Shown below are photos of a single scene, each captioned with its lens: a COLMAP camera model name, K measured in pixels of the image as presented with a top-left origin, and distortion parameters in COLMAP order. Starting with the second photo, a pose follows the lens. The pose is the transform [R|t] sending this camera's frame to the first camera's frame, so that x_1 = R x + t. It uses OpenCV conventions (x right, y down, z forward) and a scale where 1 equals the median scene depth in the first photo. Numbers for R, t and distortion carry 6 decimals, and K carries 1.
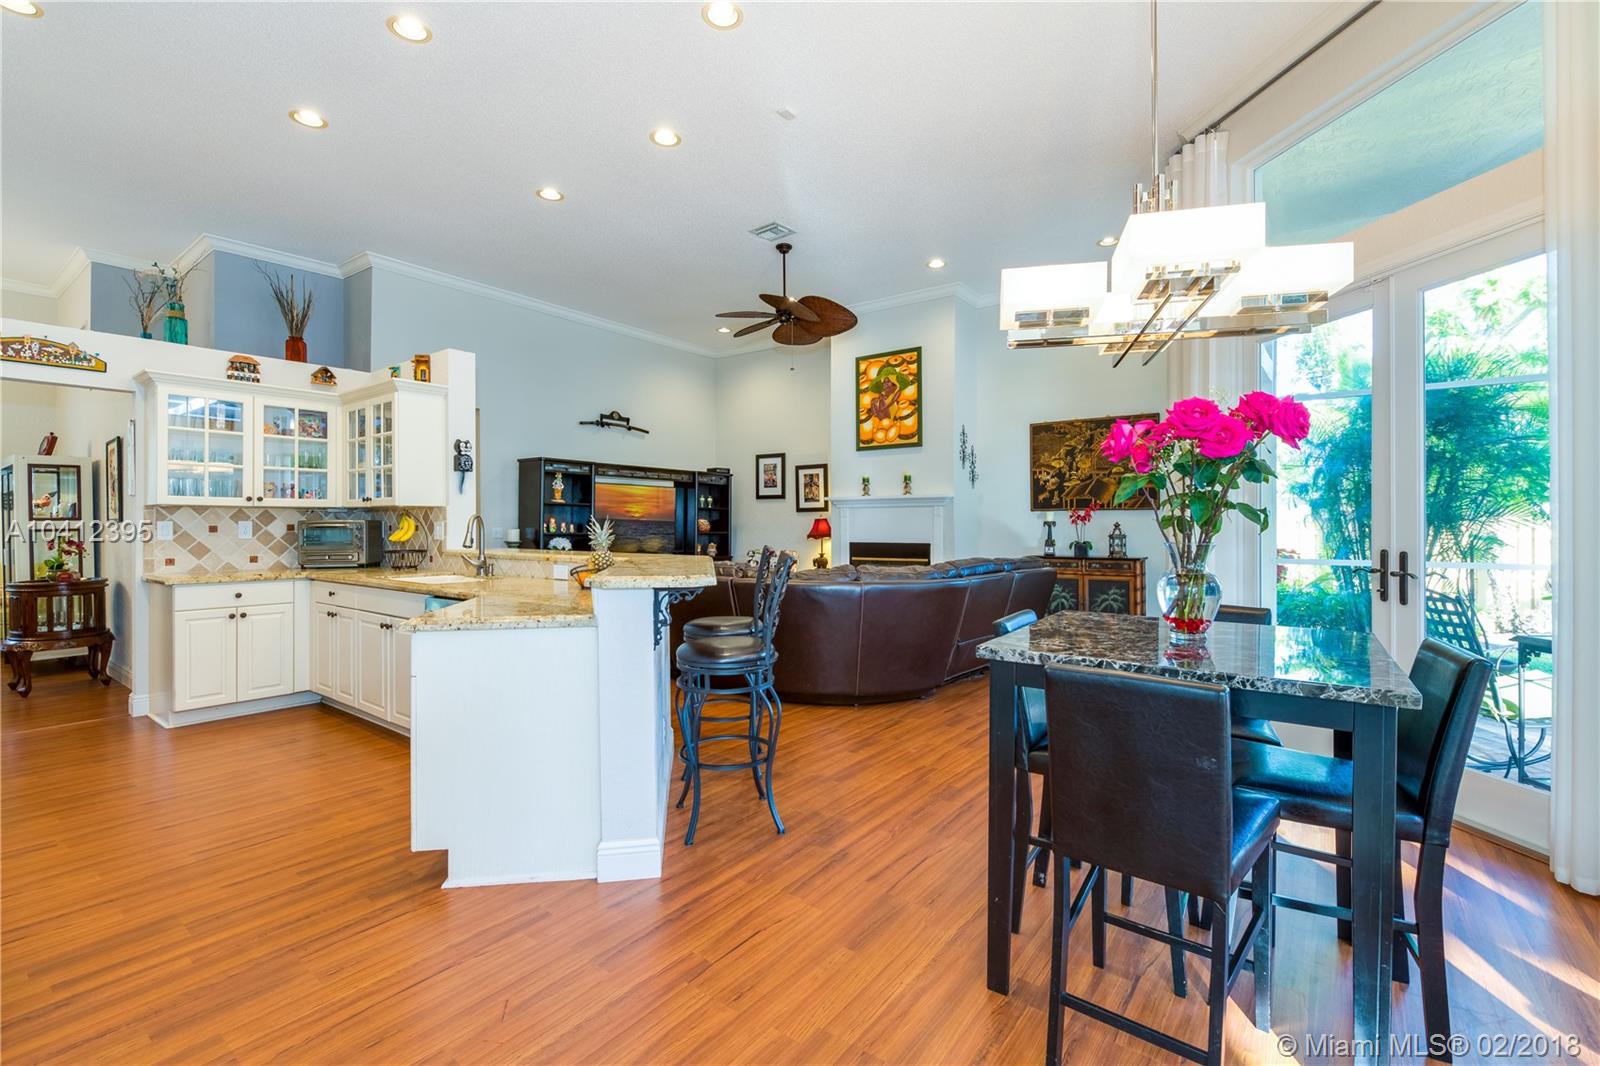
lens RADIAL K [[699.2, 0, 809.6], [0, 699.2, 522.2], [0, 0, 1]] dist [-0.005787, -0.002523]
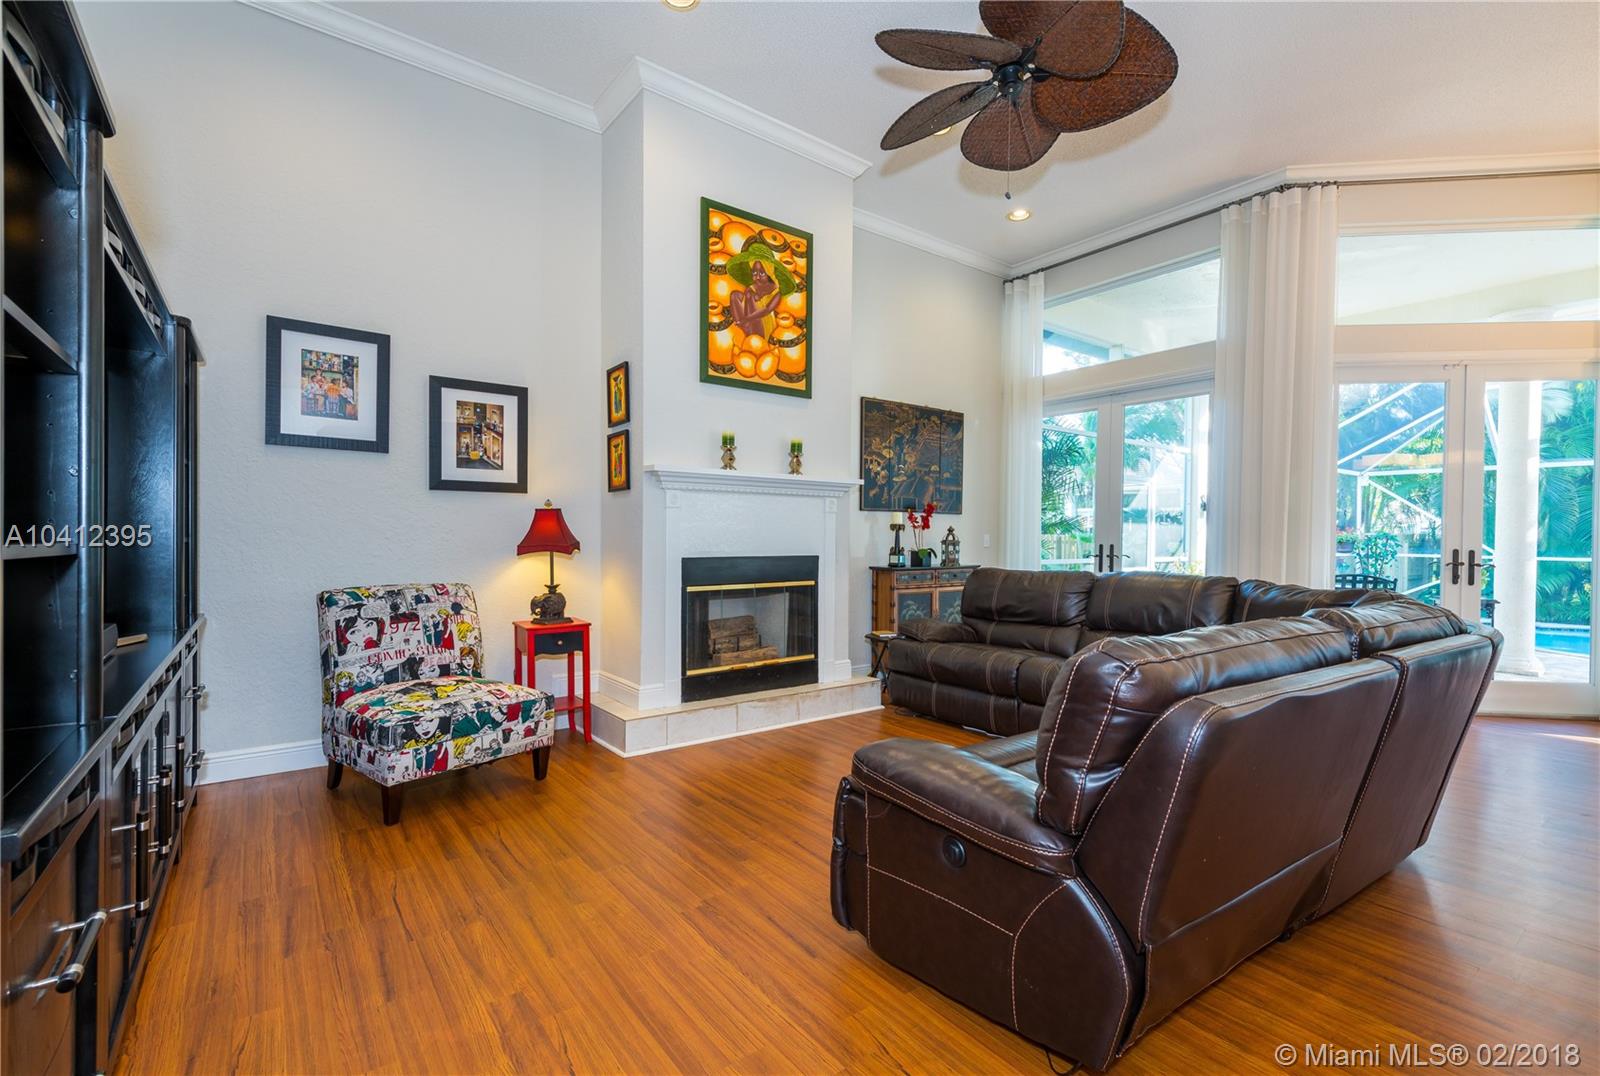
lens RADIAL K [[718.0, 0, 799.6], [0, 718.0, 547.4], [0, 0, 1]] dist [-0.002183, -0.000950]
pose [[0.268739, -0.013273, 0.963122, -0.593312], [-0.012523, 0.999772, 0.017272, 0.015329], [-0.963132, -0.016703, 0.268511, 1.097169]]
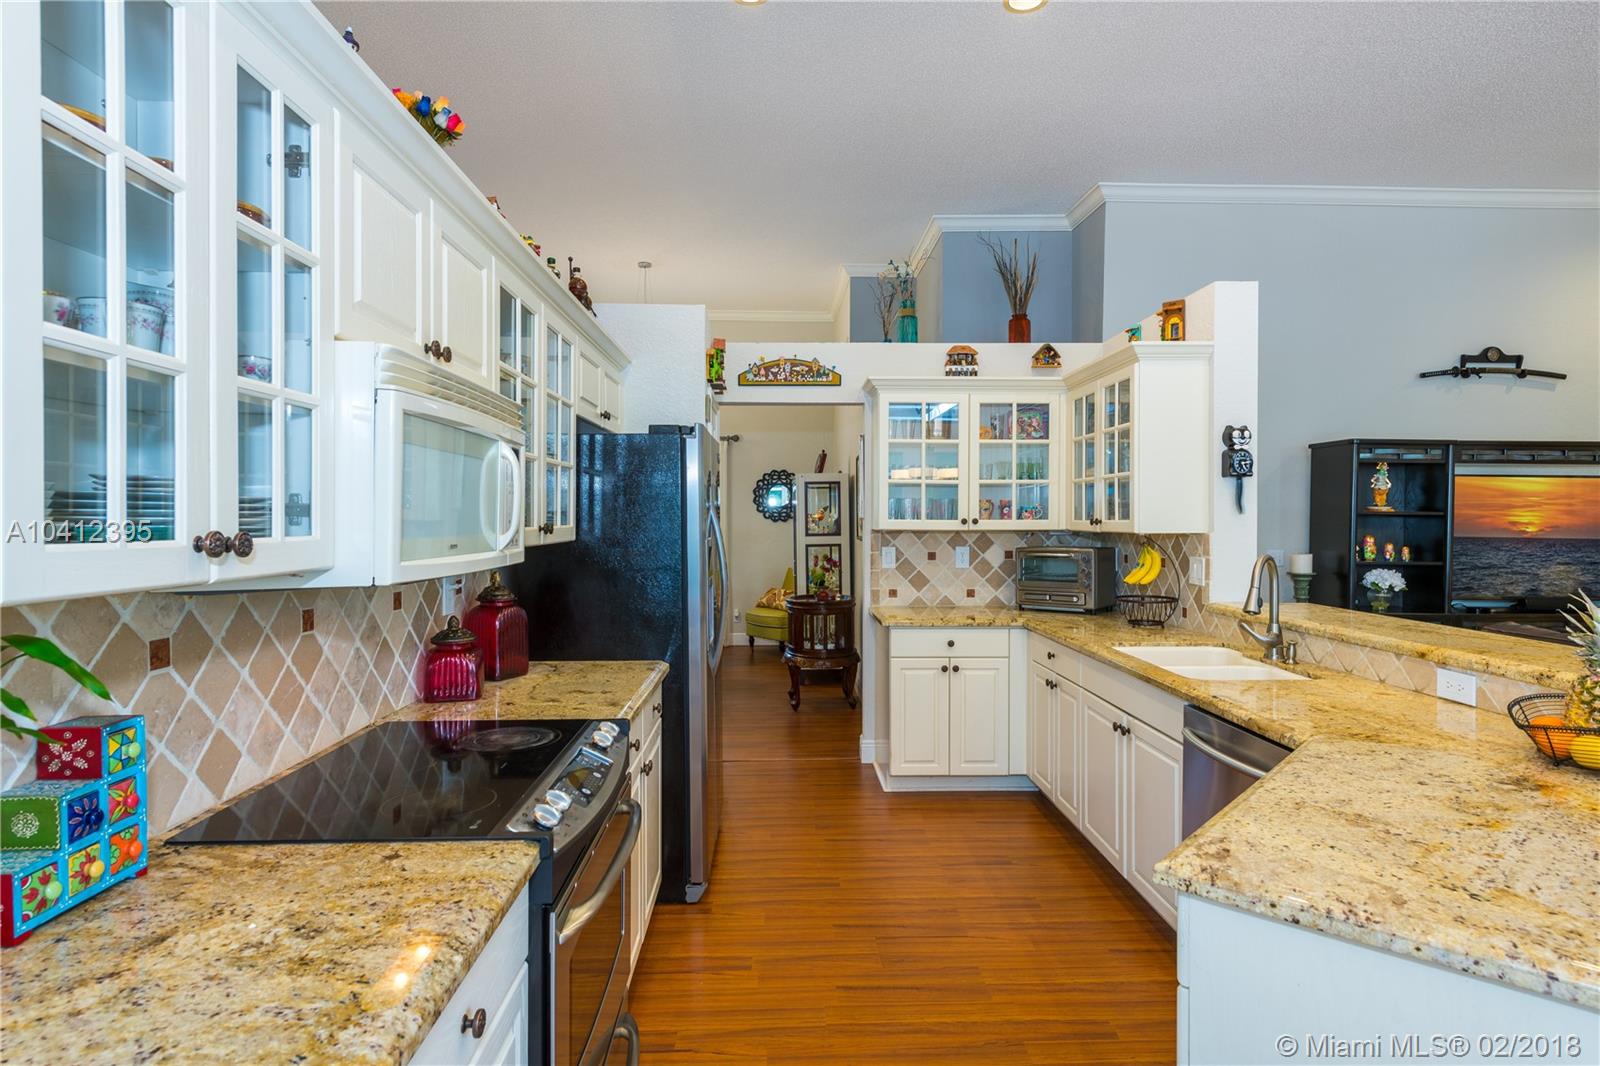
lens RADIAL K [[844.7, 0, 806.1], [0, 844.7, 530.4], [0, 0, 1]] dist [0.031925, -0.012707]
pose [[0.623511, 0.013516, -0.781697, -0.116434], [-0.001090, 0.999865, 0.016419, -0.030074], [0.781814, -0.009386, 0.623442, 0.186678]]
